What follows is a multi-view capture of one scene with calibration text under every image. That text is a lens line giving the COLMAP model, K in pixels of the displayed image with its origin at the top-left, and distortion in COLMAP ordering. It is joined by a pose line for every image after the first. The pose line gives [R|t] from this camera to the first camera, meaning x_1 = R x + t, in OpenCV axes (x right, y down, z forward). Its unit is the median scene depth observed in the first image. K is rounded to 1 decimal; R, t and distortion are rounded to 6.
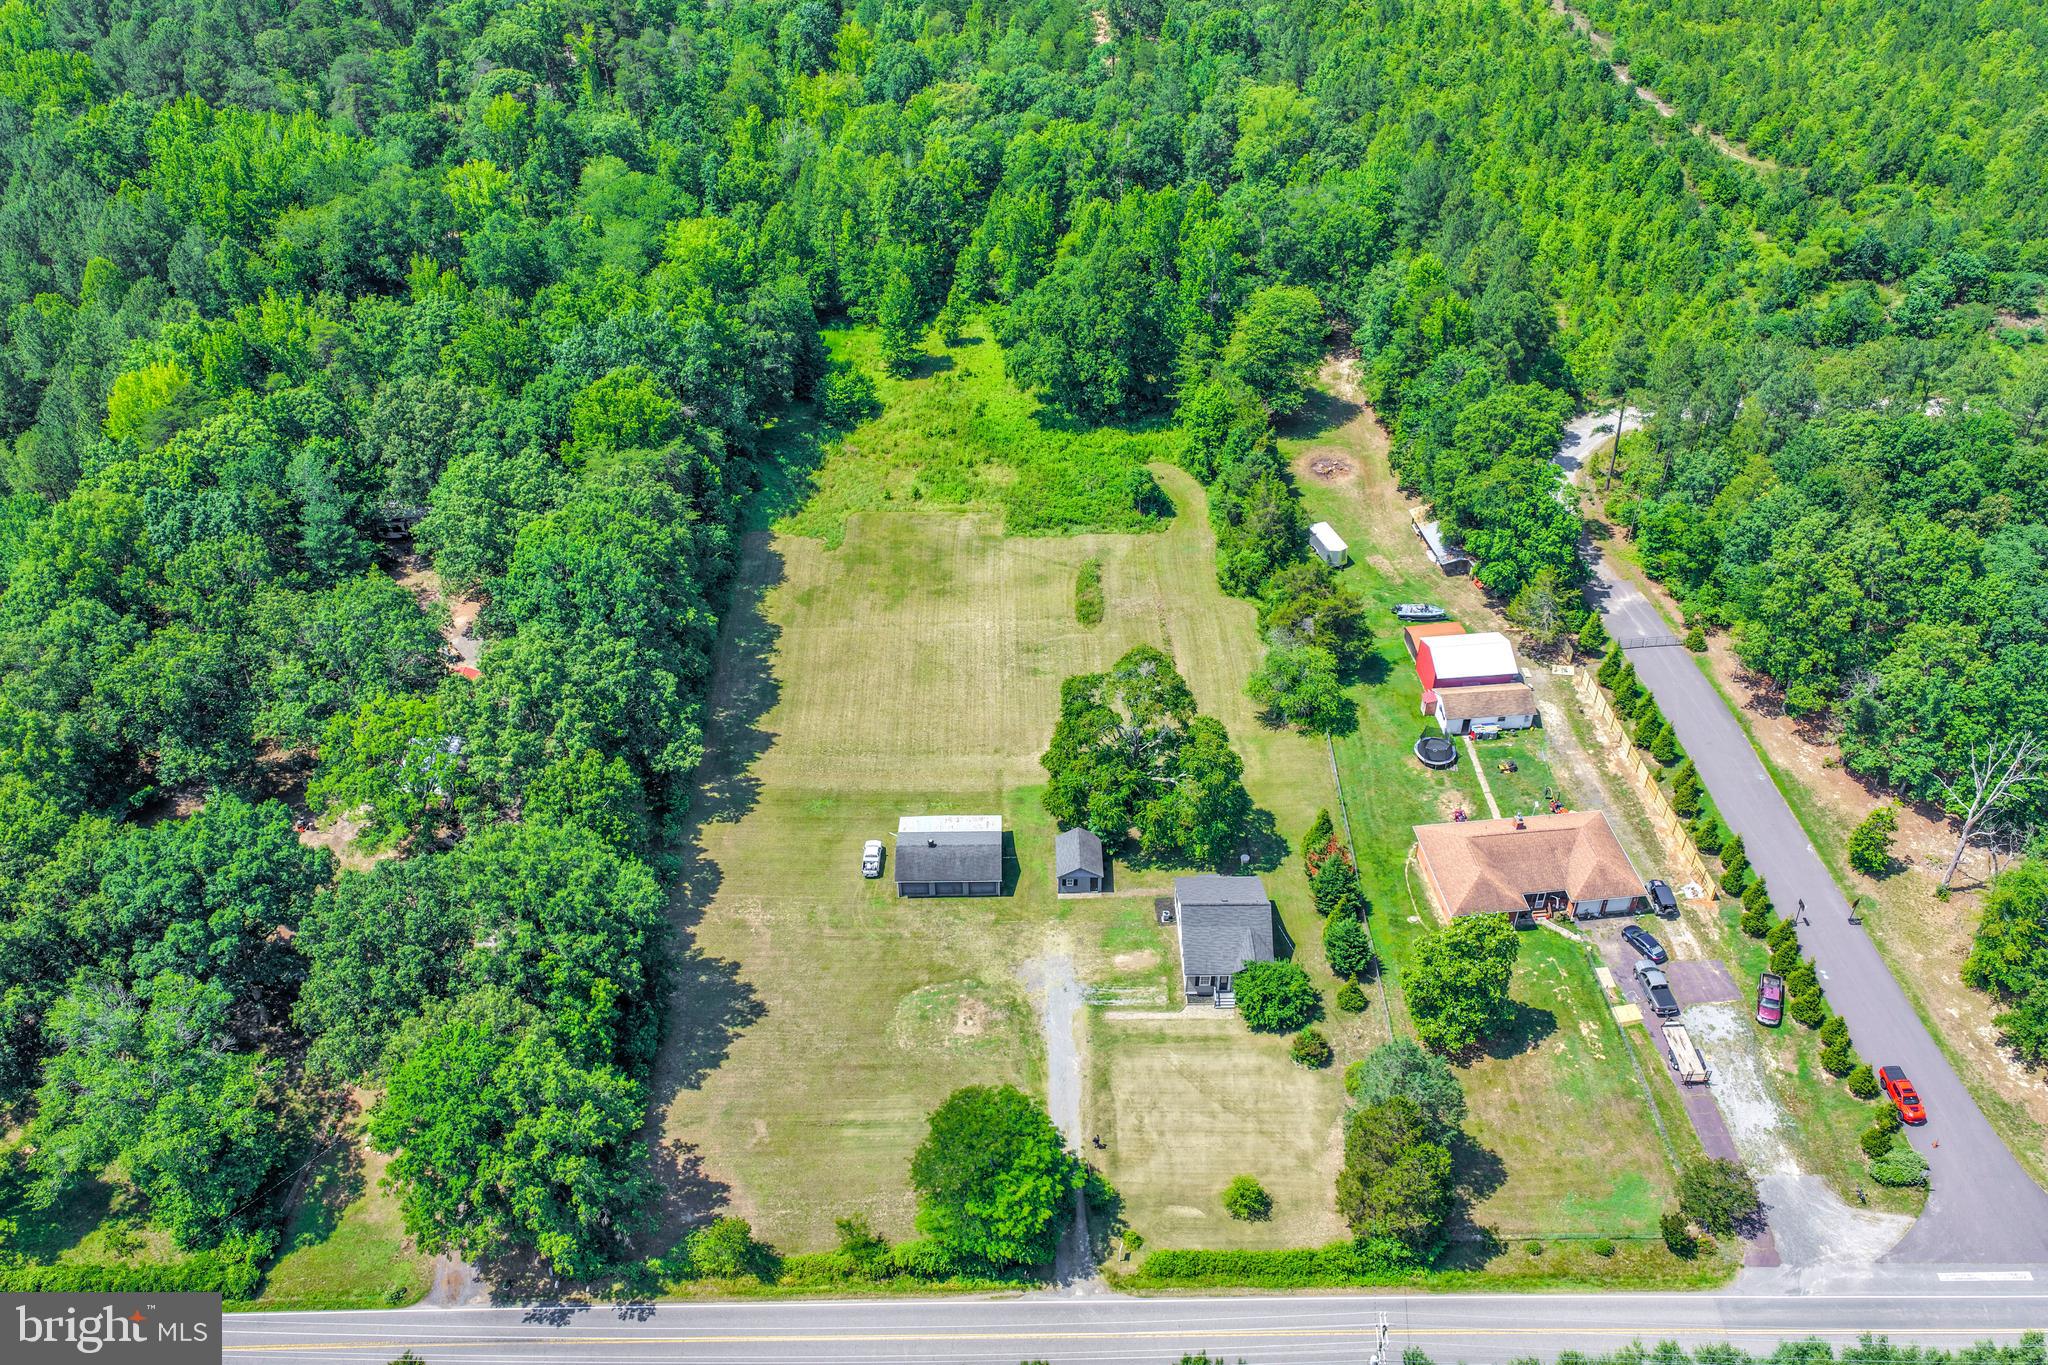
lens RADIAL K [[1701.2, 0, 1025.9], [0, 1701.2, 696.1], [0, 0, 1]] dist [-0.011129, 0.035924]
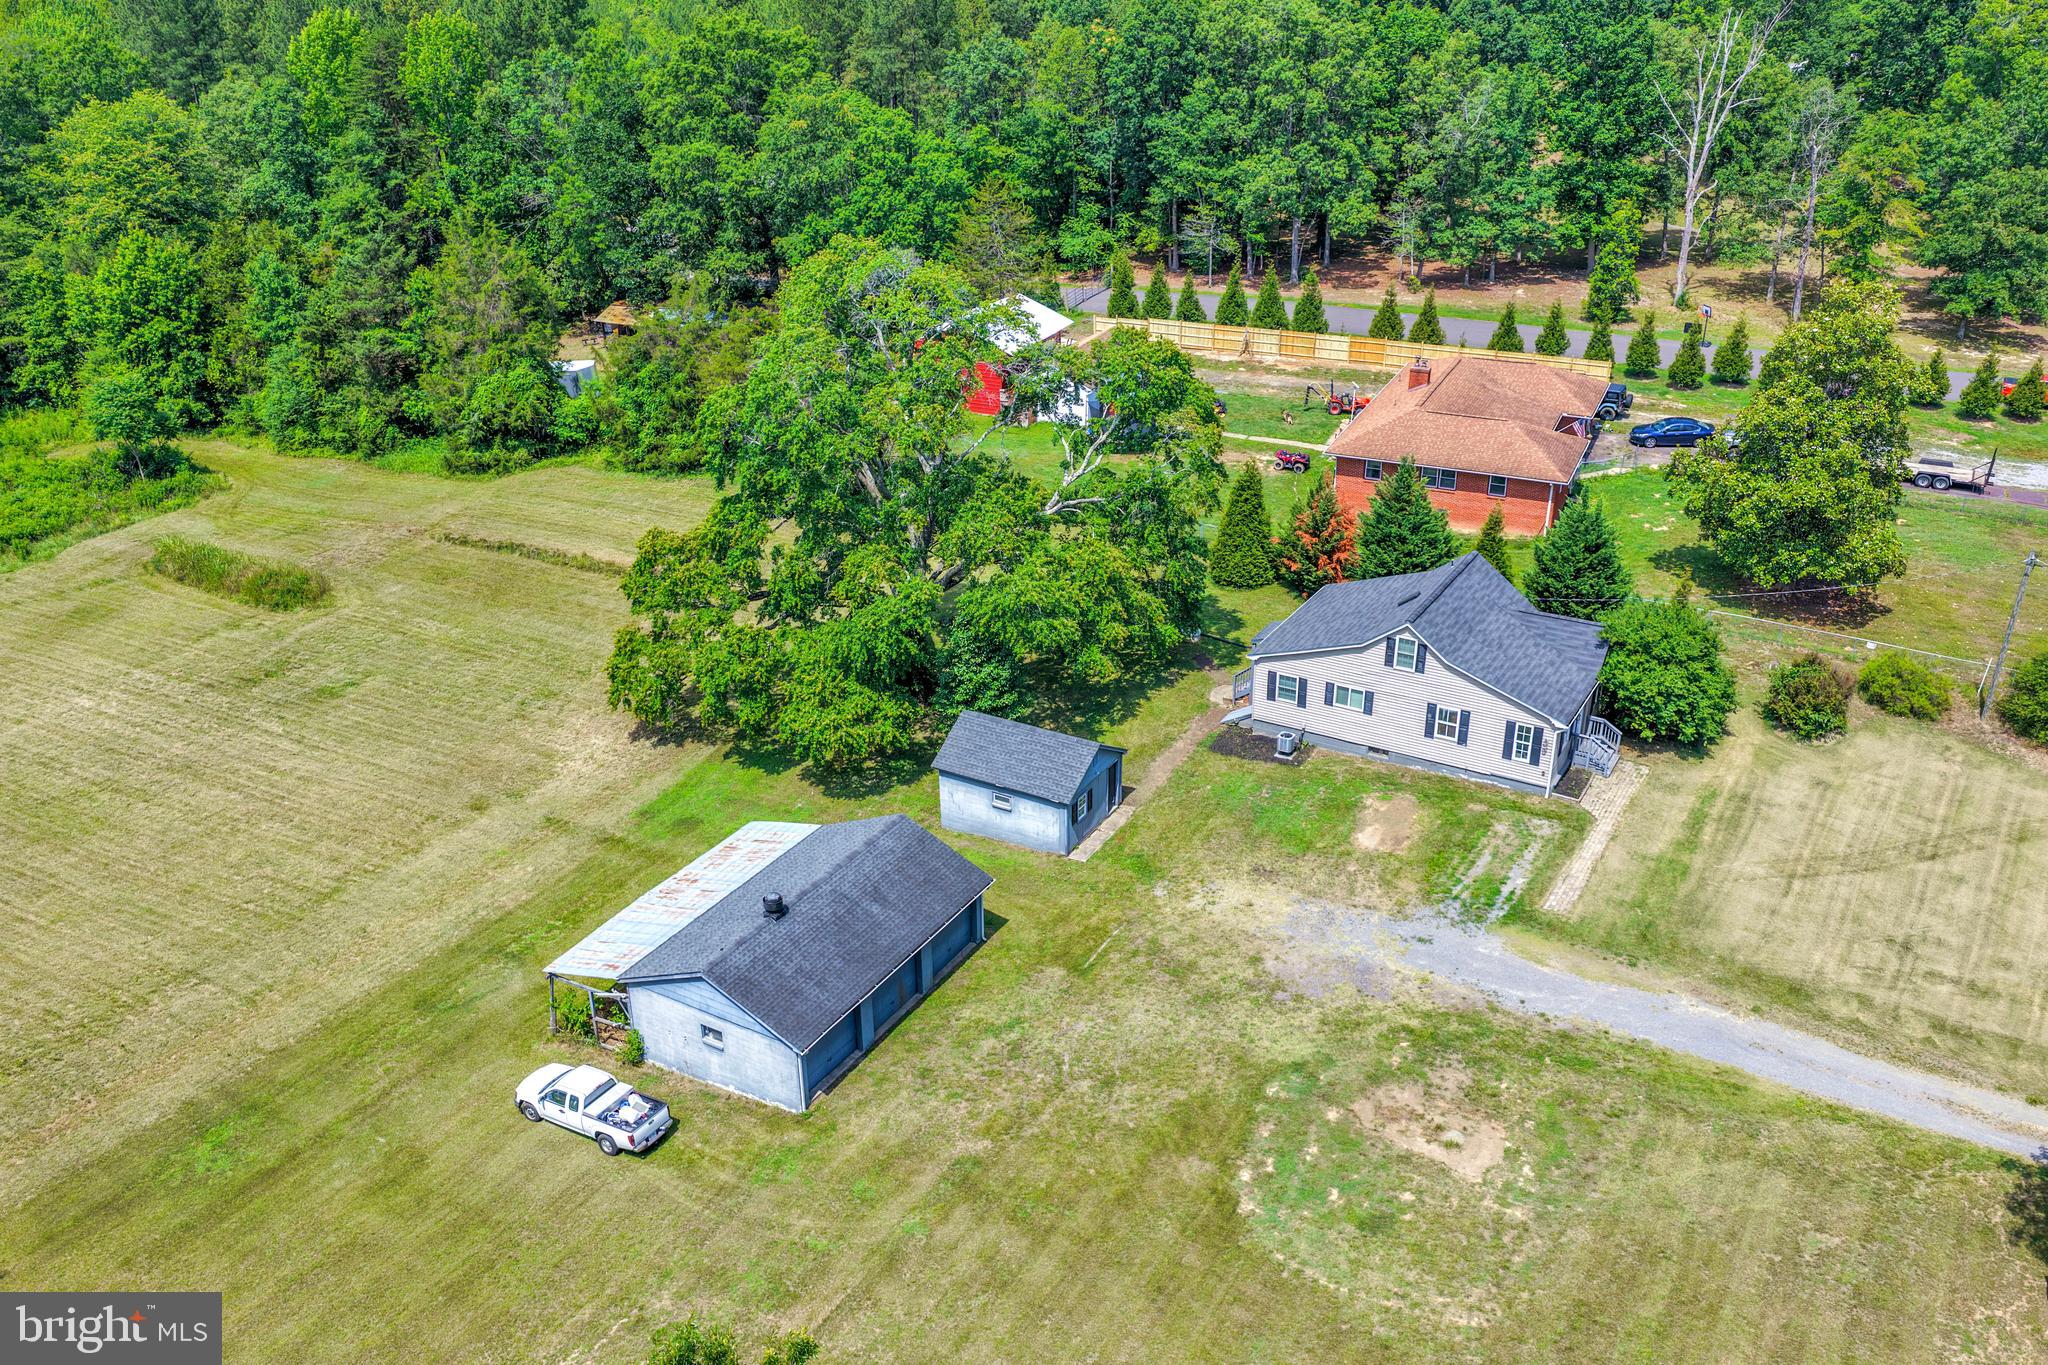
lens RADIAL K [[1701.2, 0, 1022.6], [0, 1701.2, 700.2], [0, 0, 1]] dist [-0.011129, 0.035924]
pose [[0.516890, -0.381082, 0.766552, -0.260938], [0.540375, 0.839747, 0.053092, 0.065103], [-0.663943, 0.386783, 0.639984, 0.782275]]
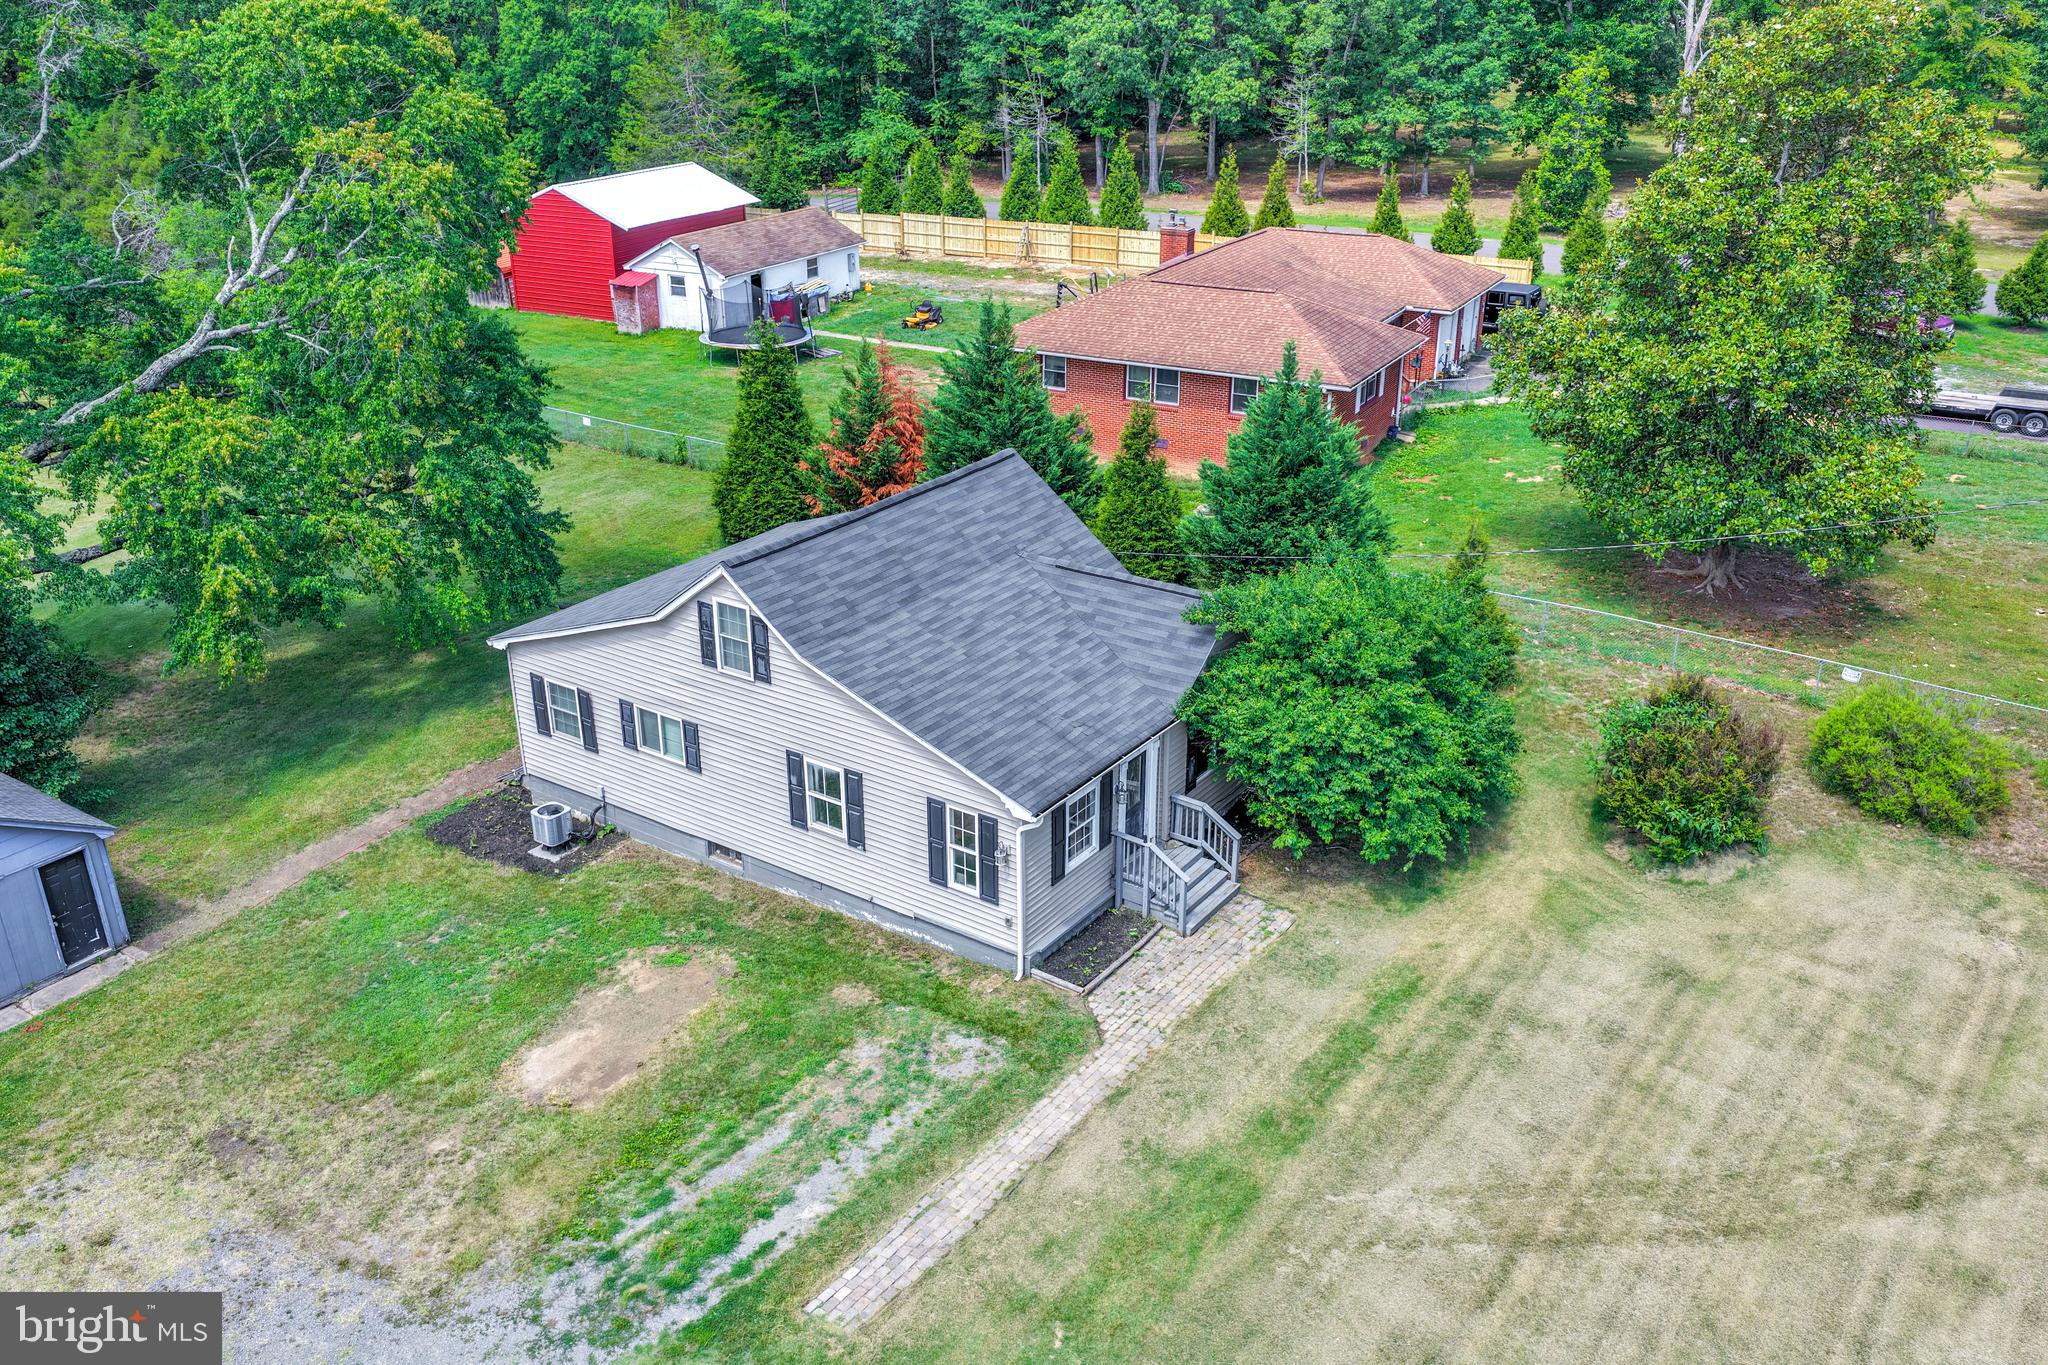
lens RADIAL K [[1701.2, 0, 1019.7], [0, 1701.2, 696.5], [0, 0, 1]] dist [-0.011129, 0.035924]
pose [[0.580582, -0.333203, 0.742900, -0.025997], [0.509506, 0.860380, -0.012288, 0.146950], [-0.635081, 0.385646, 0.669290, 0.836436]]
